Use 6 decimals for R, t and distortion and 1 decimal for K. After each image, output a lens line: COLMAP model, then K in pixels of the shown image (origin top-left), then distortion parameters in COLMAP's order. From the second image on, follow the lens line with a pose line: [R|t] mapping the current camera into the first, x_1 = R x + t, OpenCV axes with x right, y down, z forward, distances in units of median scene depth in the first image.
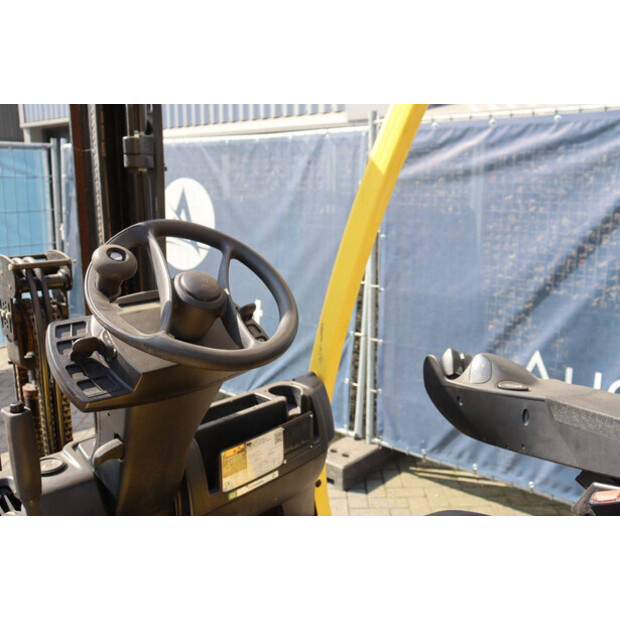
lens RADIAL K [[627.5, 0, 310.0], [0, 627.5, 310.0], [0, 0, 1]] dist [-0.129544, 0.250045]
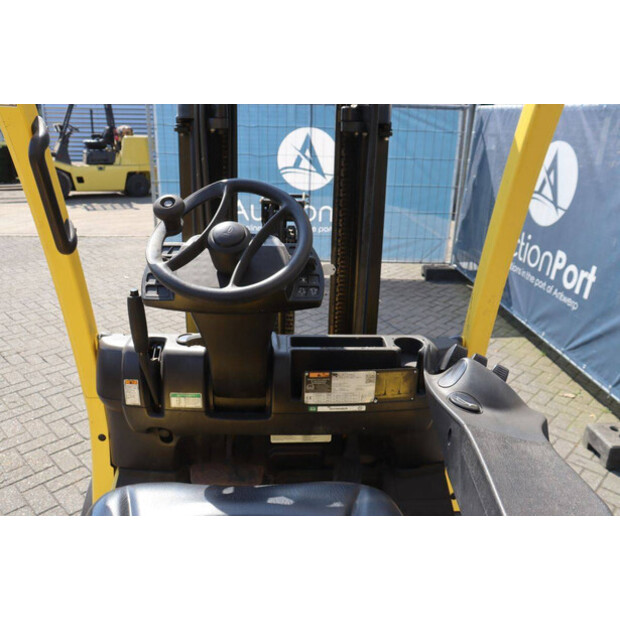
lens RADIAL K [[526.1, 0, 310.0], [0, 526.1, 310.0], [0, 0, 1]] dist [-0.167718, 0.155150]
pose [[0.715253, 0.251106, -0.652195, 0.210670], [-0.167261, 0.967605, 0.189112, -0.036629], [0.678555, -0.026176, 0.734083, 0.101298]]
